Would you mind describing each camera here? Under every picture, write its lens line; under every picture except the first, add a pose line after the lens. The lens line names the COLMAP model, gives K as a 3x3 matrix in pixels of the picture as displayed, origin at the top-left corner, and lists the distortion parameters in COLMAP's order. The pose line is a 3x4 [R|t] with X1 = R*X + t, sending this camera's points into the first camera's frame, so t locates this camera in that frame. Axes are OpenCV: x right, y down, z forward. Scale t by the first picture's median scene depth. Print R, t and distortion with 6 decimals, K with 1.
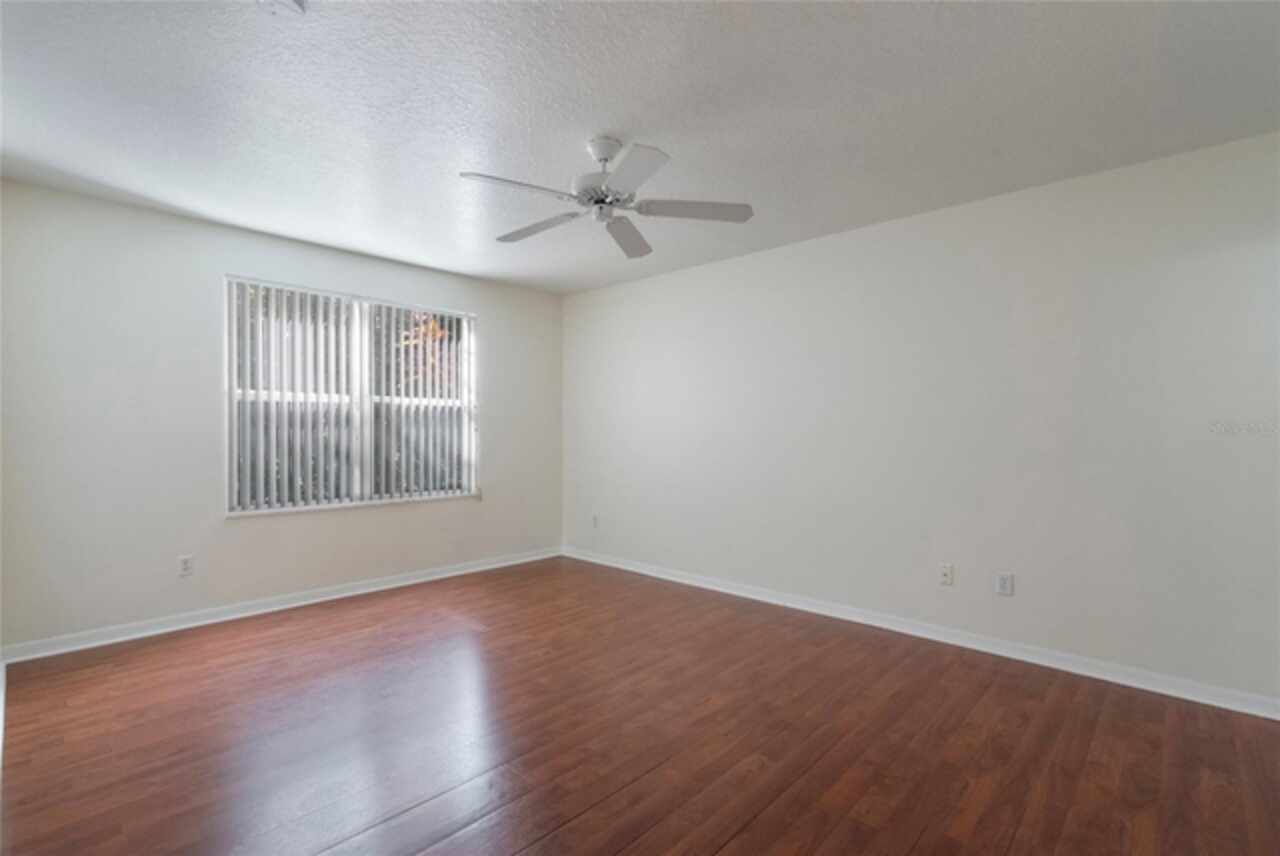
lens RADIAL K [[589.4, 0, 642.3], [0, 589.4, 433.3], [0, 0, 1]] dist [0.000676, 0.000830]
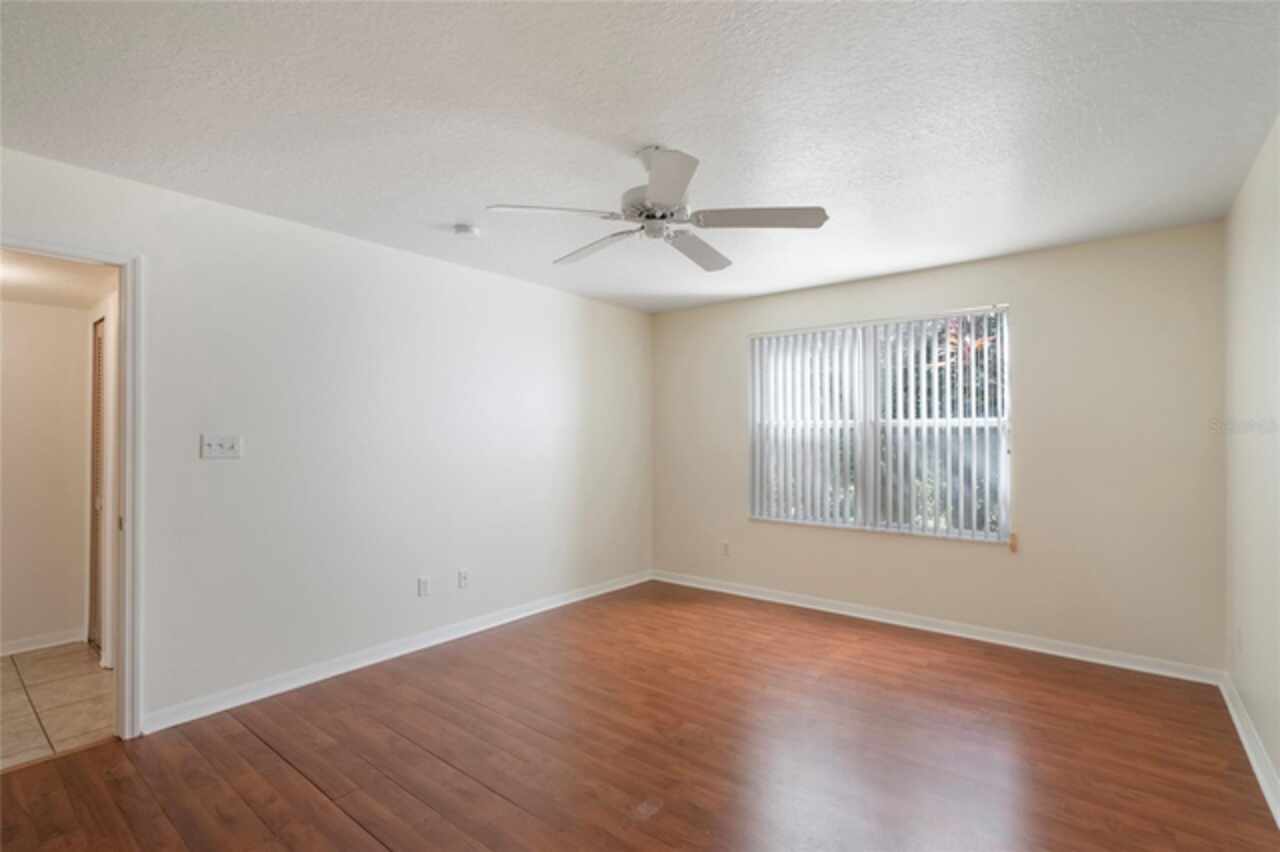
lens RADIAL K [[583.6, 0, 637.8], [0, 583.6, 441.5], [0, 0, 1]] dist [-0.001126, -0.000303]
pose [[0.060833, -0.008448, -0.998112, 0.587875], [-0.008529, 0.999923, -0.008983, -0.019716], [0.998112, 0.009059, 0.060757, 0.661684]]
